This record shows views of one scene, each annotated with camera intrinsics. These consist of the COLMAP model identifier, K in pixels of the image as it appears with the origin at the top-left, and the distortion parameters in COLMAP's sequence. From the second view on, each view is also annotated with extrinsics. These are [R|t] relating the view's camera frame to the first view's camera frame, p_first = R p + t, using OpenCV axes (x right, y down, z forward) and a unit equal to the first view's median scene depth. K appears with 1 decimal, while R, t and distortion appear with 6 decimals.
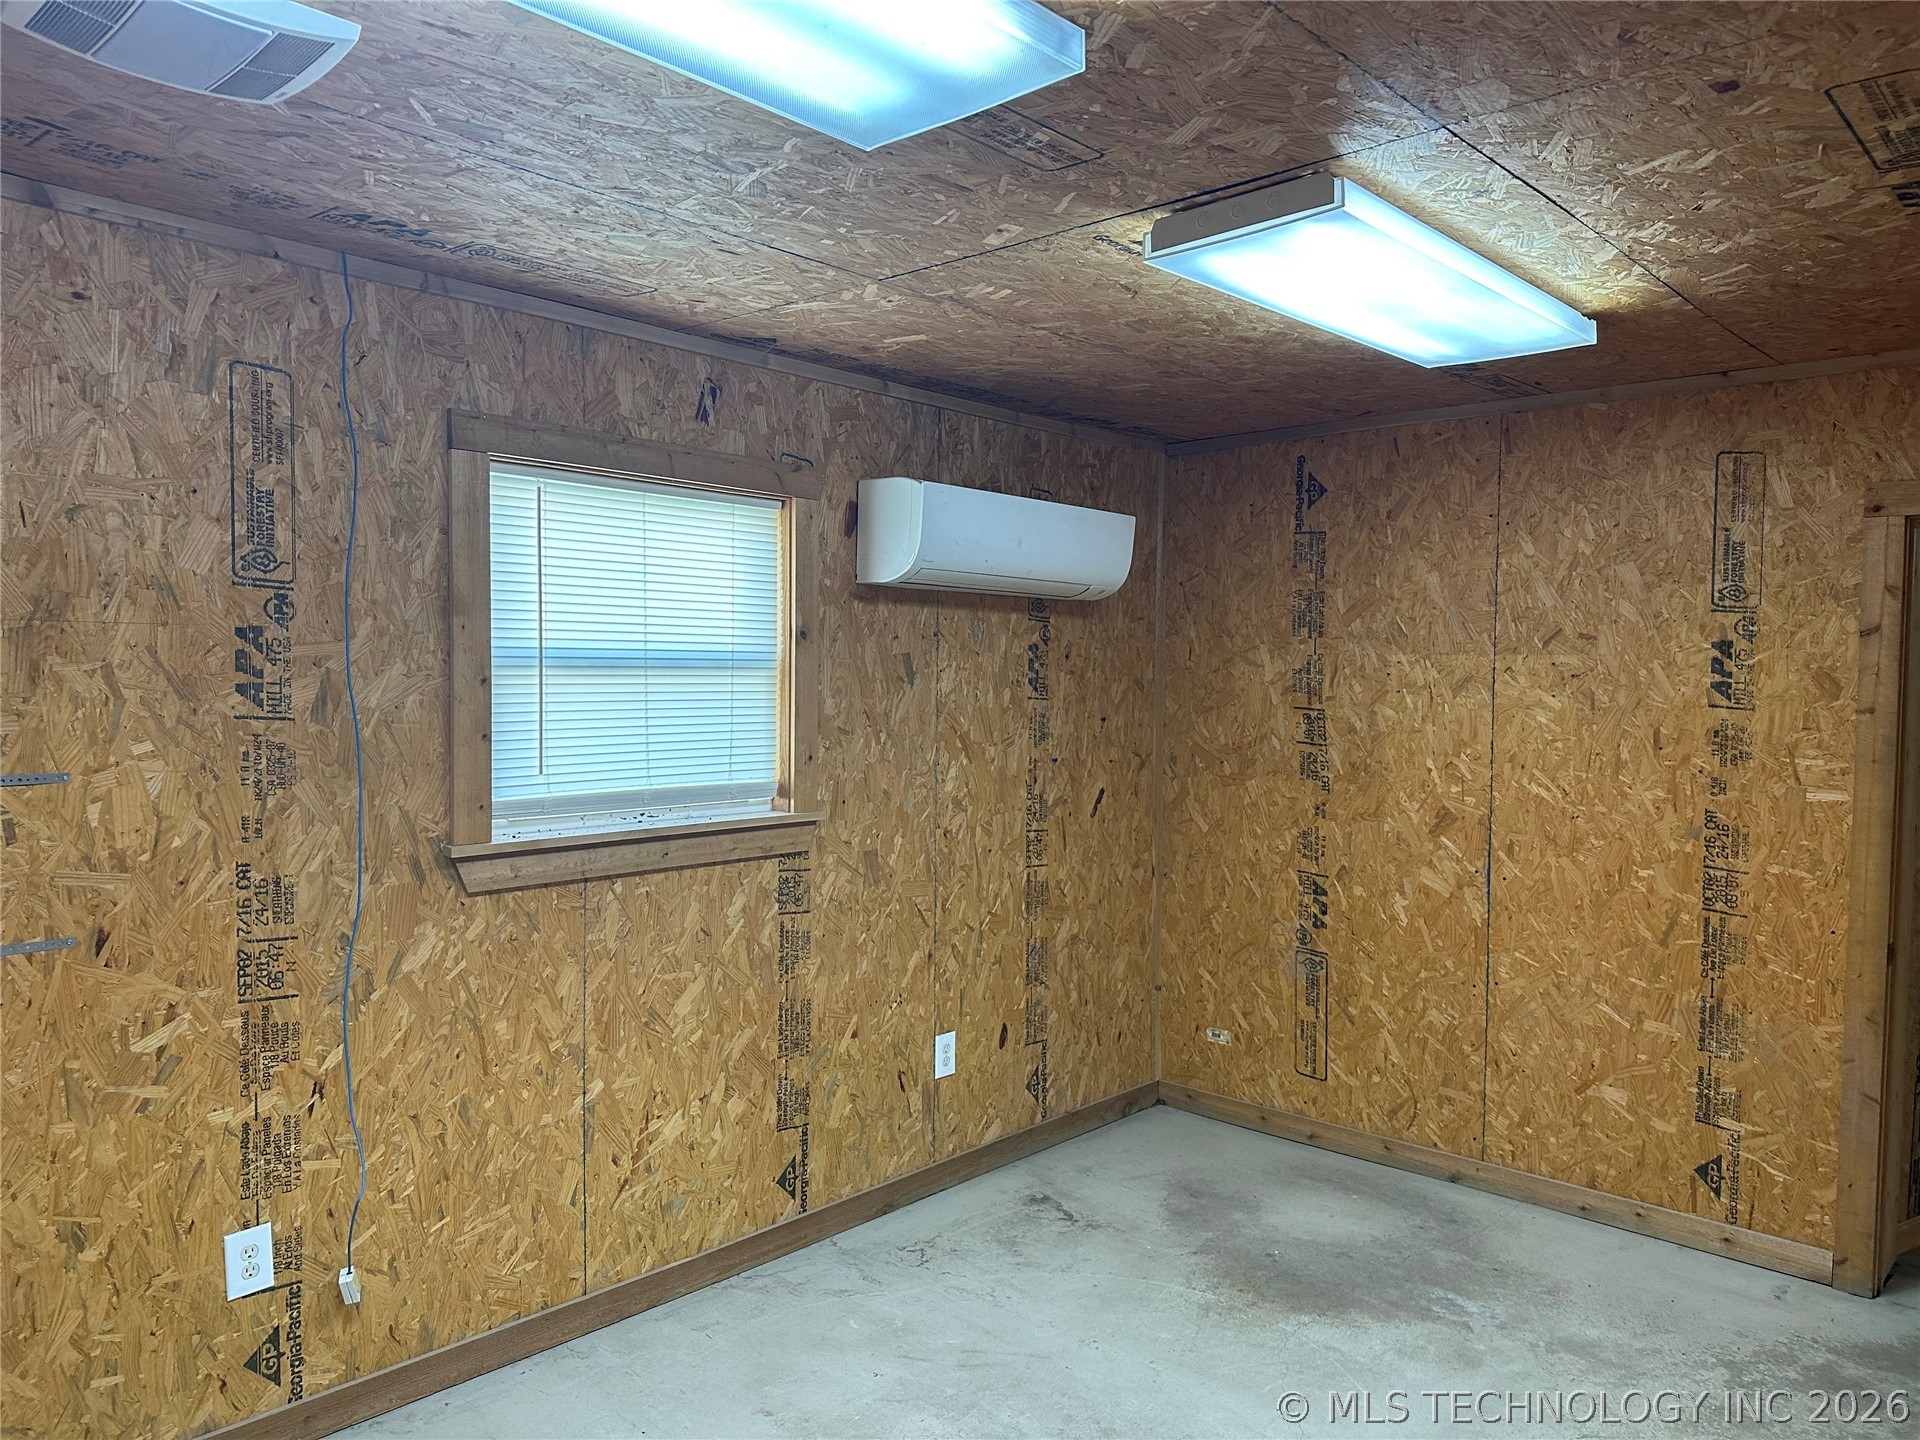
lens RADIAL K [[1349.3, 0, 951.9], [0, 1349.3, 719.9], [0, 0, 1]] dist [0.010647, -0.029178]
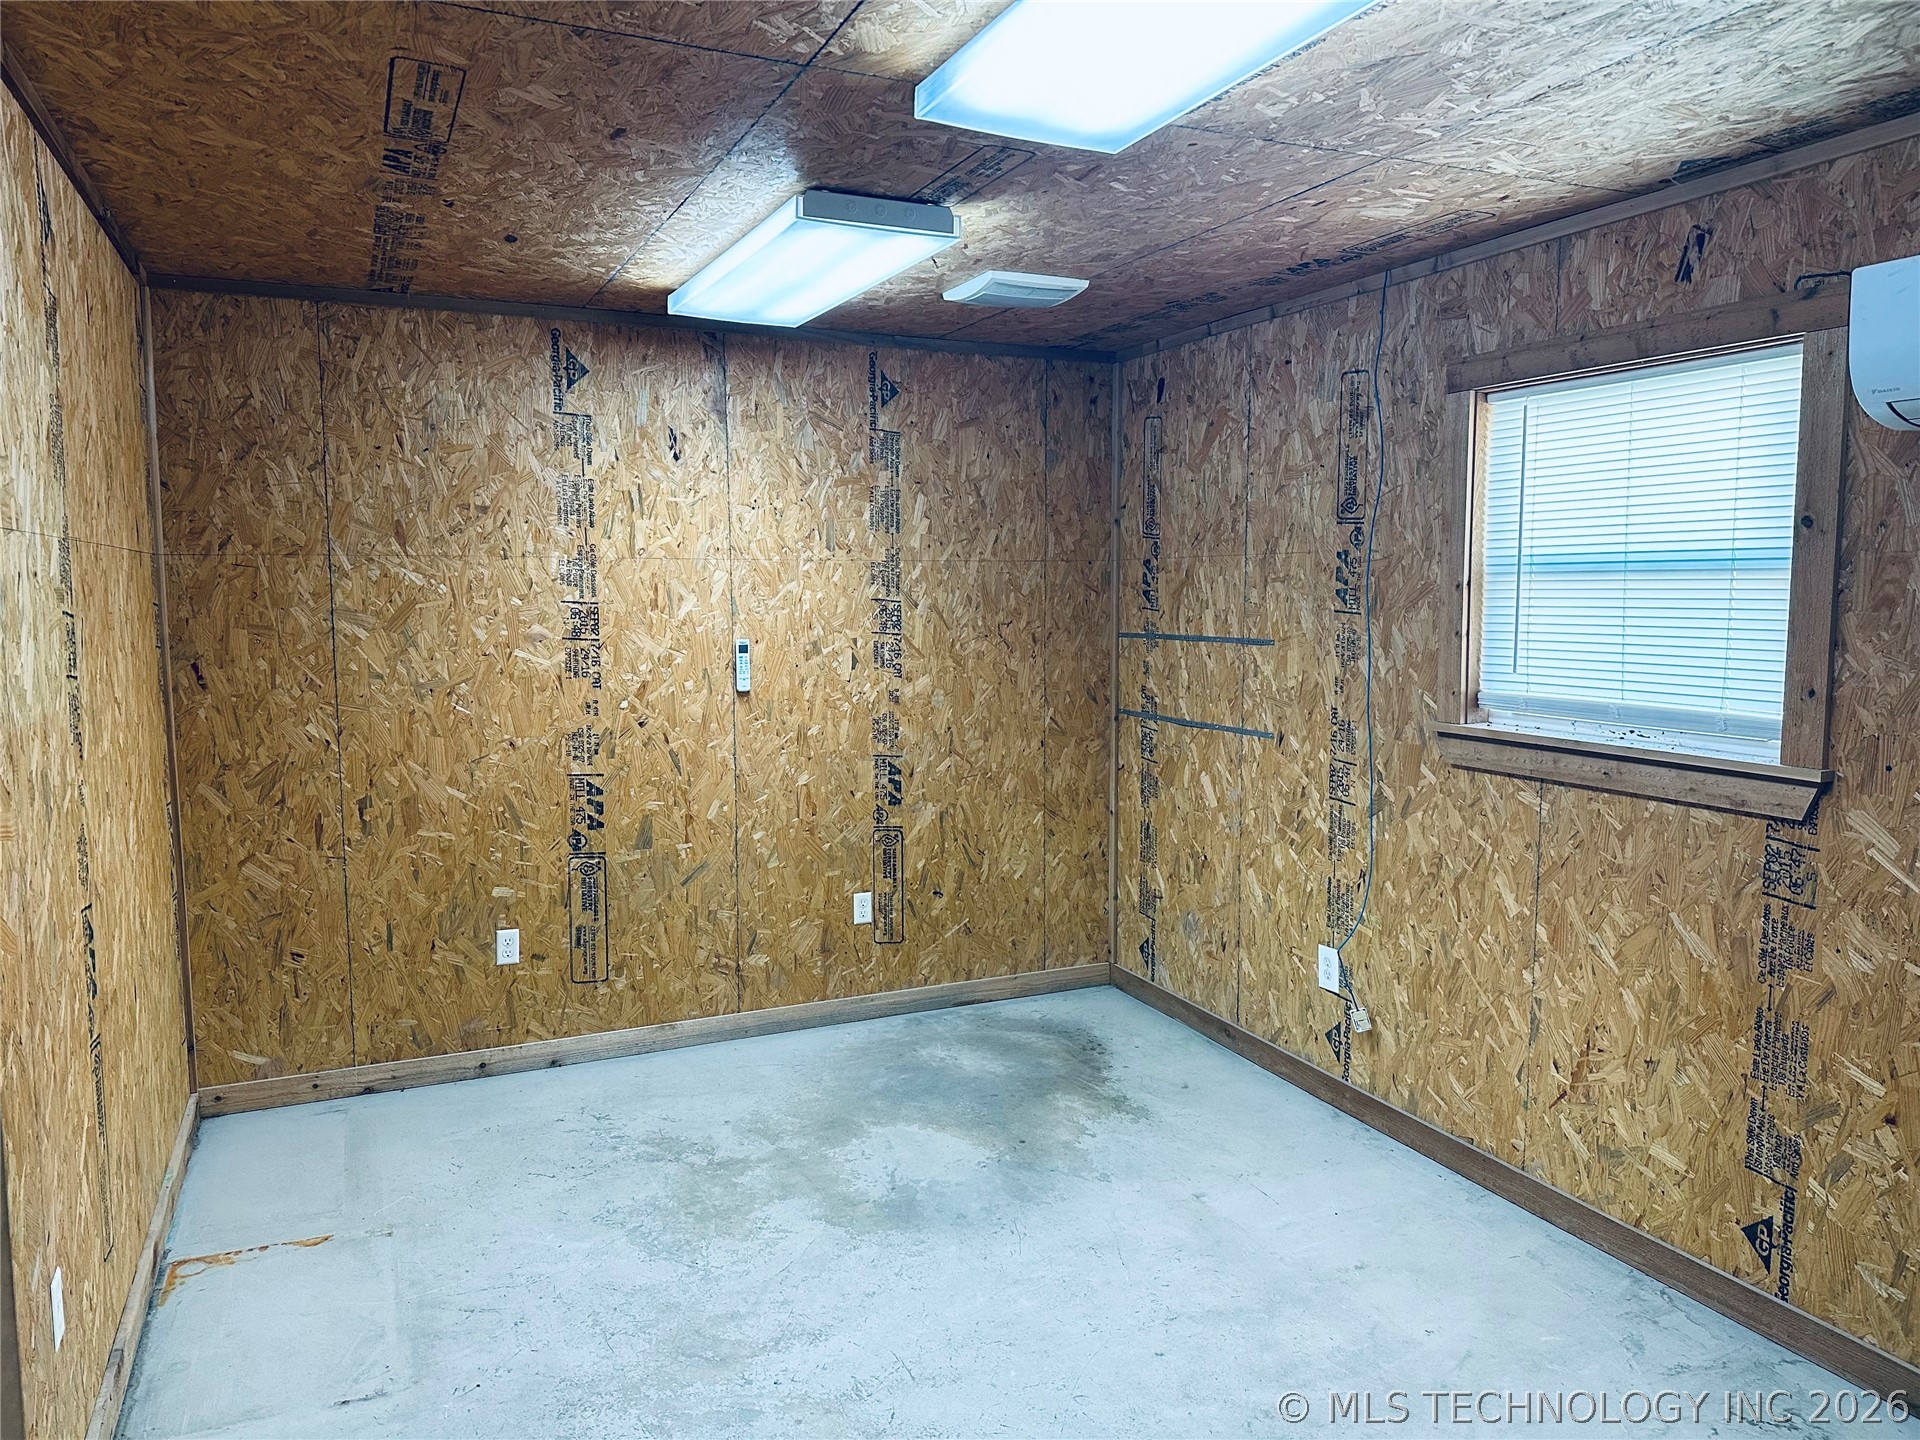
lens RADIAL K [[1349.3, 0, 953.9], [0, 1349.3, 720.1], [0, 0, 1]] dist [0.010647, -0.029178]
pose [[-0.399400, 0.082713, -0.913038, 0.869627], [-0.034552, 0.993856, 0.105149, -0.020819], [0.916125, 0.073544, -0.394089, 1.015040]]
